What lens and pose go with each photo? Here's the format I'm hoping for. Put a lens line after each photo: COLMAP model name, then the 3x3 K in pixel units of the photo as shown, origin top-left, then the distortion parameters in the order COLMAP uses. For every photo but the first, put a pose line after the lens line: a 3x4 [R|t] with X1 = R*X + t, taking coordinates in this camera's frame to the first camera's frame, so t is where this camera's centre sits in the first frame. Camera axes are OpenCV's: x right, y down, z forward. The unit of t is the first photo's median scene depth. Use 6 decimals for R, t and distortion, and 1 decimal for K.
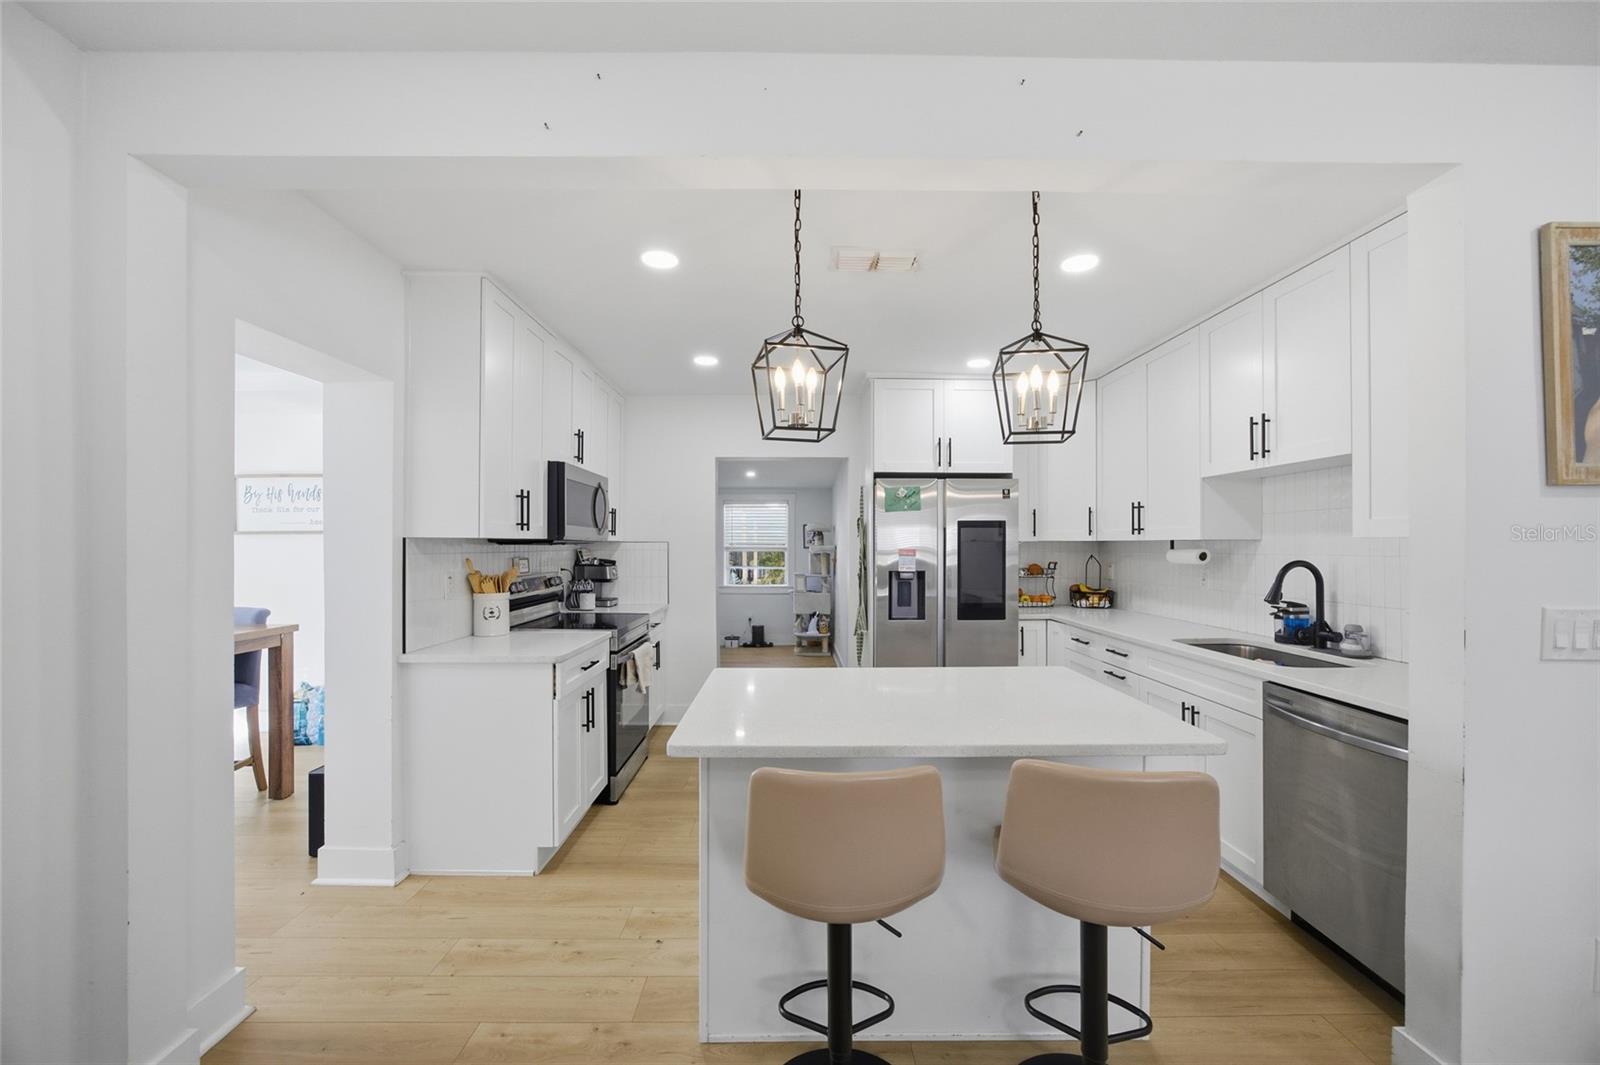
lens RADIAL K [[634.8, 0, 791.6], [0, 634.8, 540.0], [0, 0, 1]] dist [-0.000169, 0.000108]
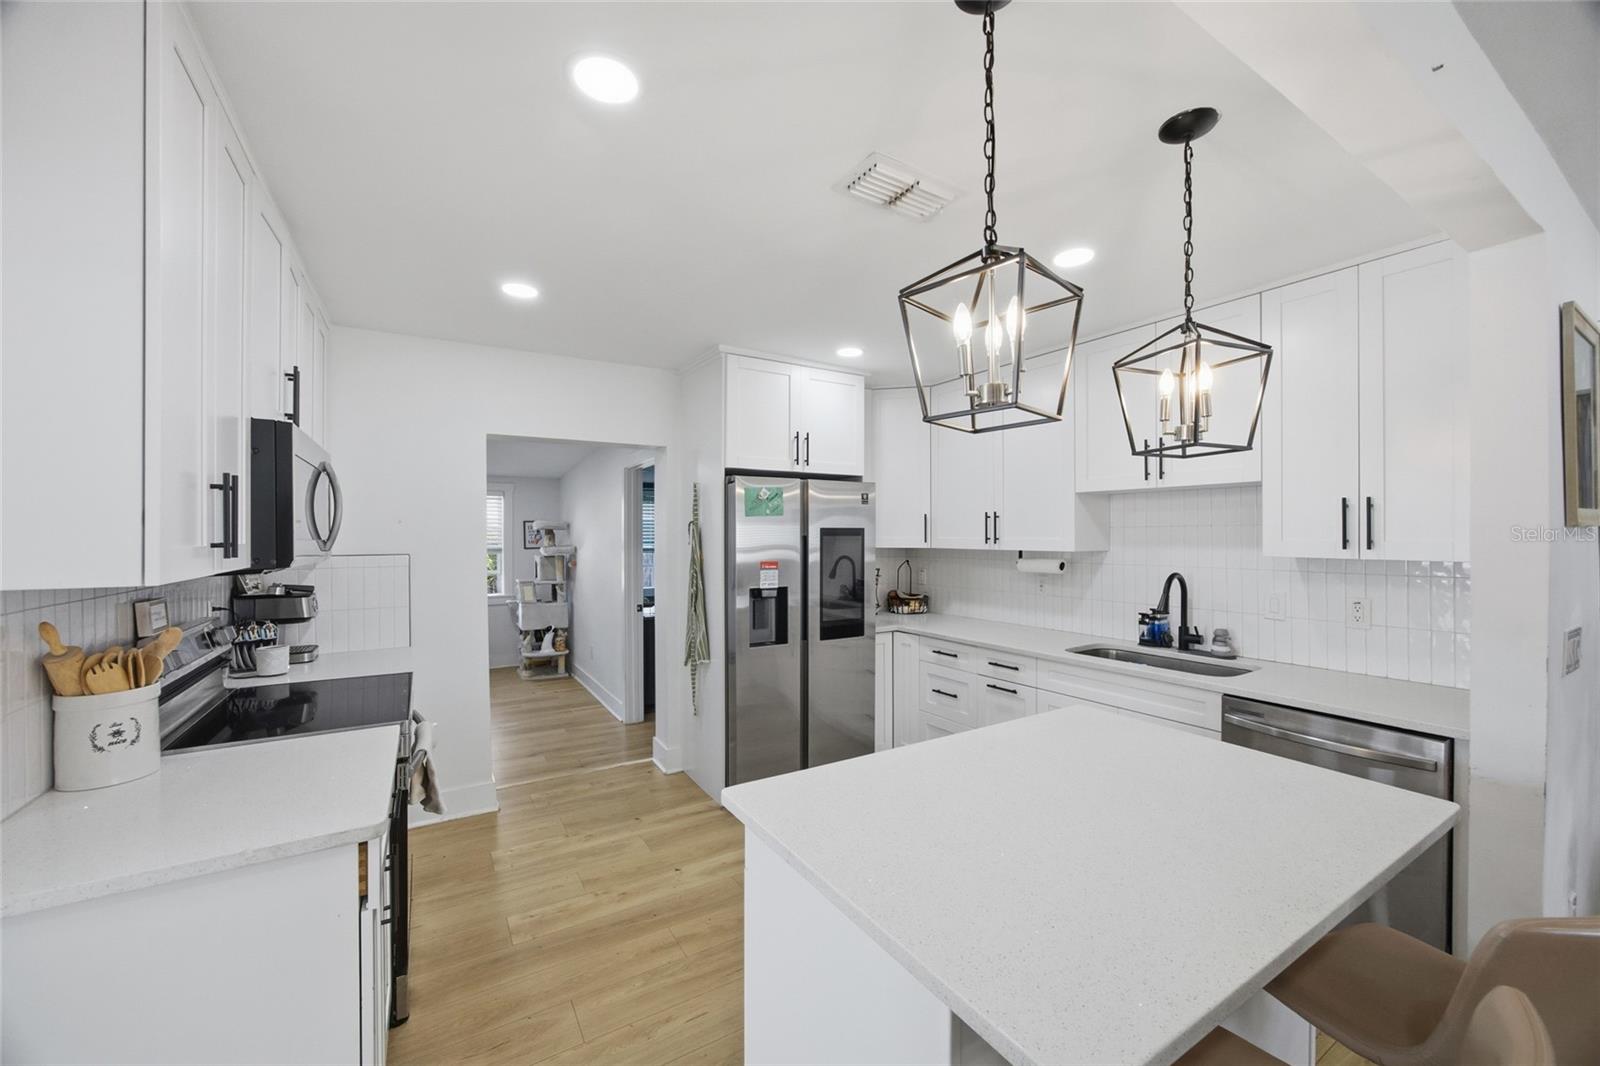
lens RADIAL K [[623.1, 0, 799.9], [0, 623.1, 538.4], [0, 0, 1]] dist [-0.024494, 0.007789]
pose [[0.858595, -0.005028, 0.512630, -0.203547], [-0.000798, 0.999938, 0.011145, -0.025149], [-0.512654, -0.009978, 0.858537, 0.270098]]
